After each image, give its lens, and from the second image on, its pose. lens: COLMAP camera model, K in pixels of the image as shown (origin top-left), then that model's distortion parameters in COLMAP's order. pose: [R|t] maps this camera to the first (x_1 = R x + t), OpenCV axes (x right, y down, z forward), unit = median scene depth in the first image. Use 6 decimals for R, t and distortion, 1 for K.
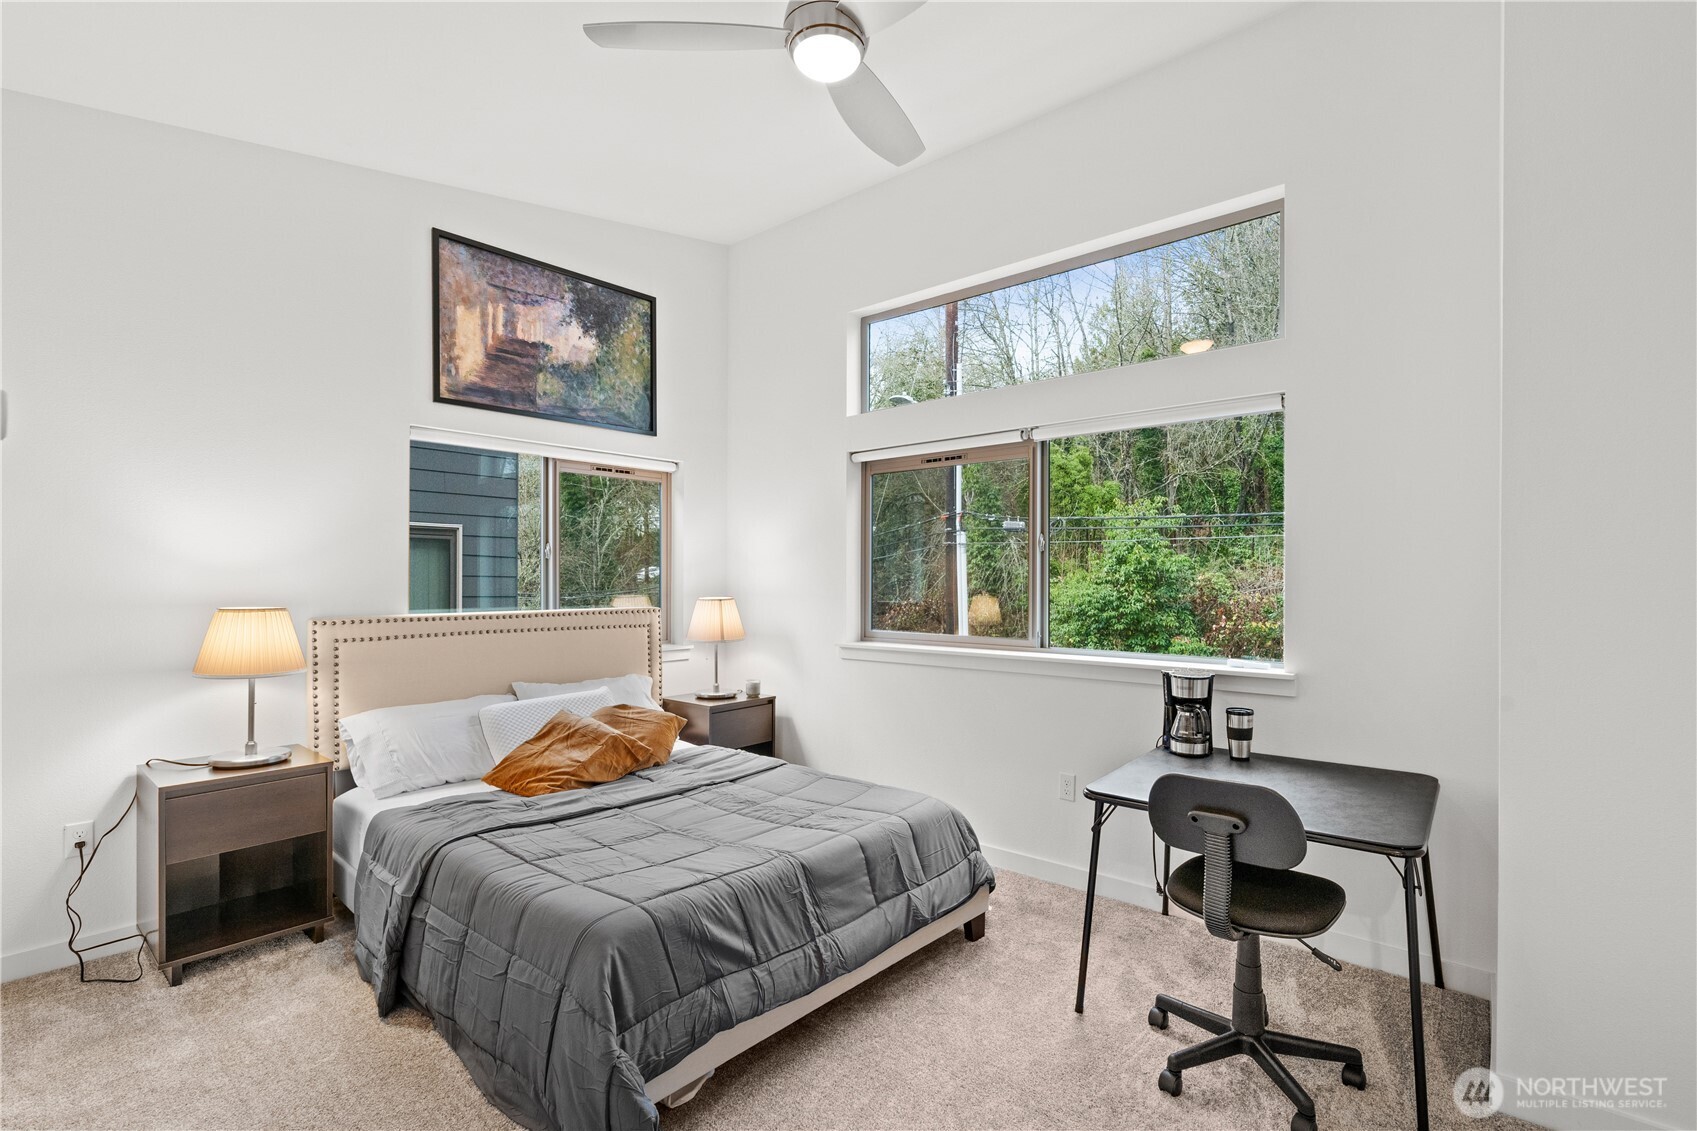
lens RADIAL K [[768.6, 0, 850.0], [0, 768.6, 557.1], [0, 0, 1]] dist [-0.010557, 0.000175]
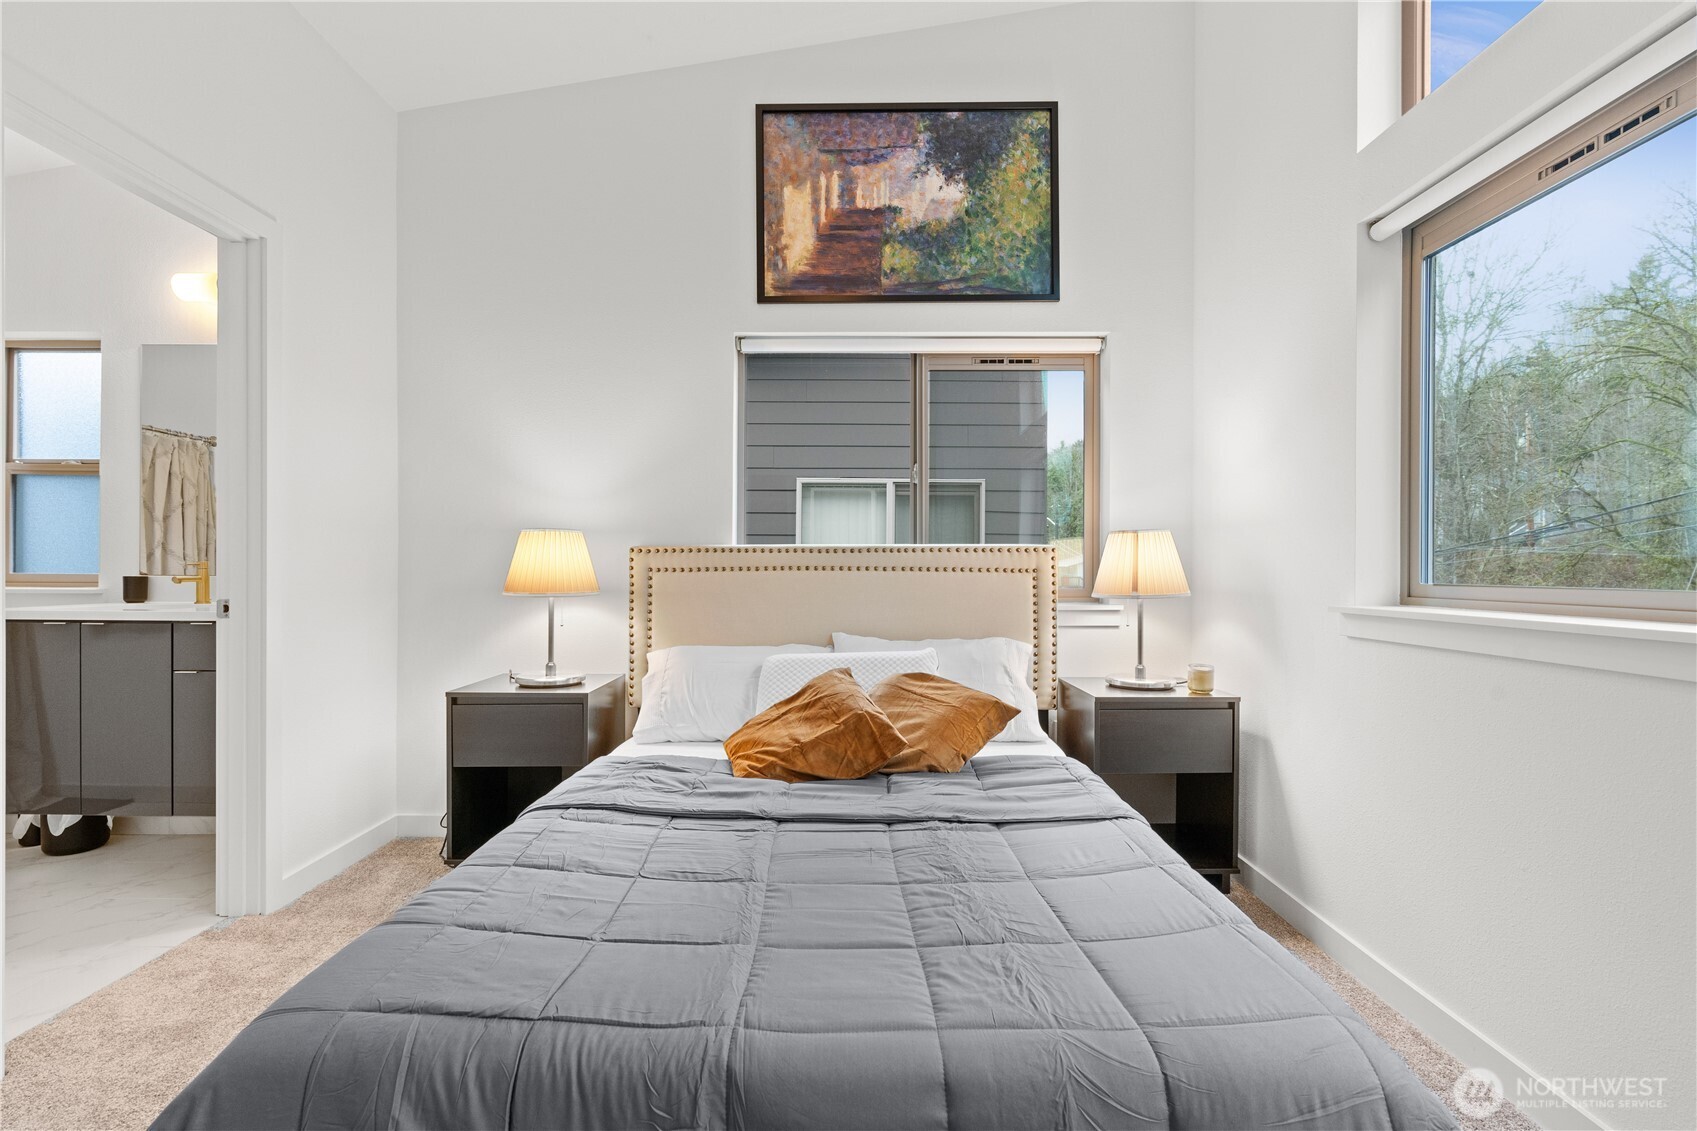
lens RADIAL K [[768.6, 0, 850.0], [0, 768.6, 557.1], [0, 0, 1]] dist [-0.010557, 0.000175]
pose [[0.654463, -0.007033, -0.756061, 0.168488], [0.020543, 0.999753, 0.008483, 0.074155], [0.755815, -0.021083, 0.654446, 0.462547]]
